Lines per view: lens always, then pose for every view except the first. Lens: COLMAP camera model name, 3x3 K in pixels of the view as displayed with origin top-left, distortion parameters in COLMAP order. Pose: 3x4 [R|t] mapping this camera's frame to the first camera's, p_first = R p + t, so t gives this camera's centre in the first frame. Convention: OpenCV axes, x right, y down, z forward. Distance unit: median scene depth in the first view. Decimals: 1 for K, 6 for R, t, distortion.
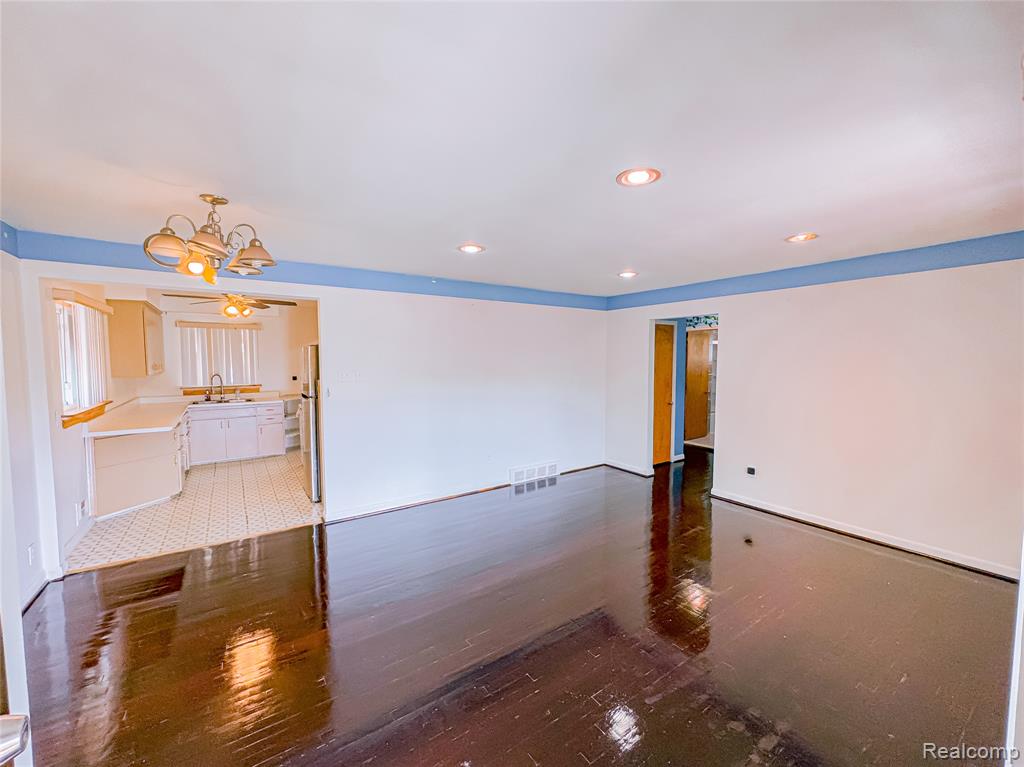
lens RADIAL K [[410.4, 0, 509.8], [0, 410.4, 383.0], [0, 0, 1]] dist [-0.000111, -0.000245]
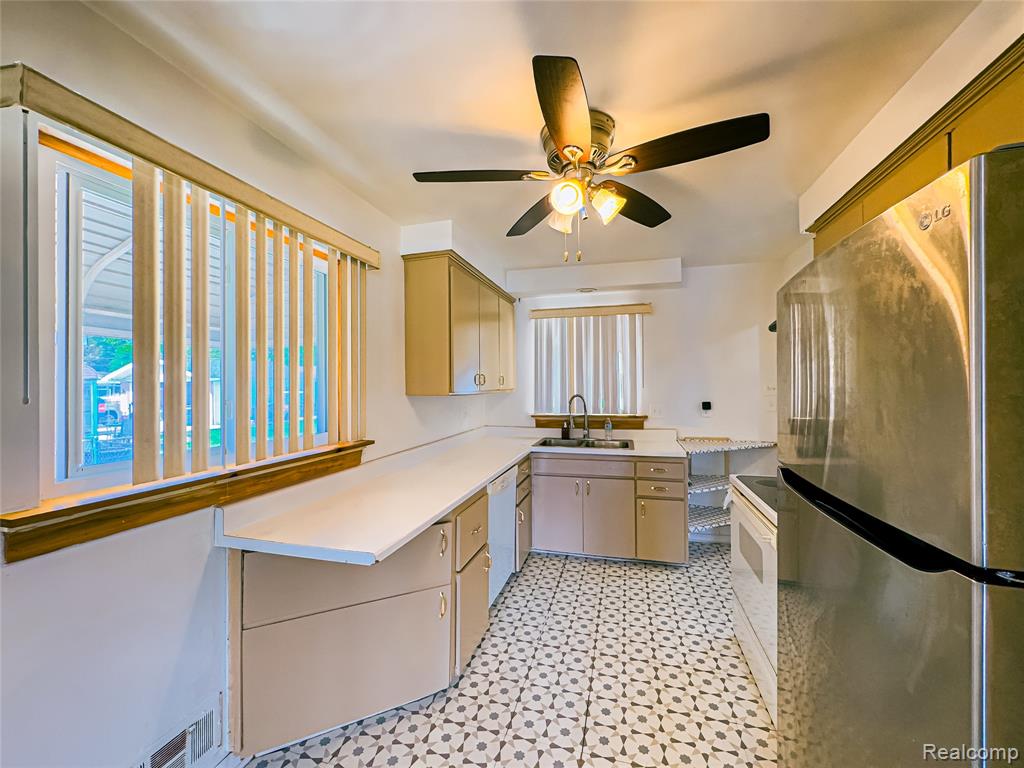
lens RADIAL K [[410.4, 0, 510.1], [0, 410.4, 384.6], [0, 0, 1]] dist [-0.000111, -0.000245]
pose [[0.648219, -0.001081, -0.761453, -0.331095], [-0.043114, 0.998343, -0.038120, -0.009726], [0.760232, 0.057539, 0.647098, 0.544536]]
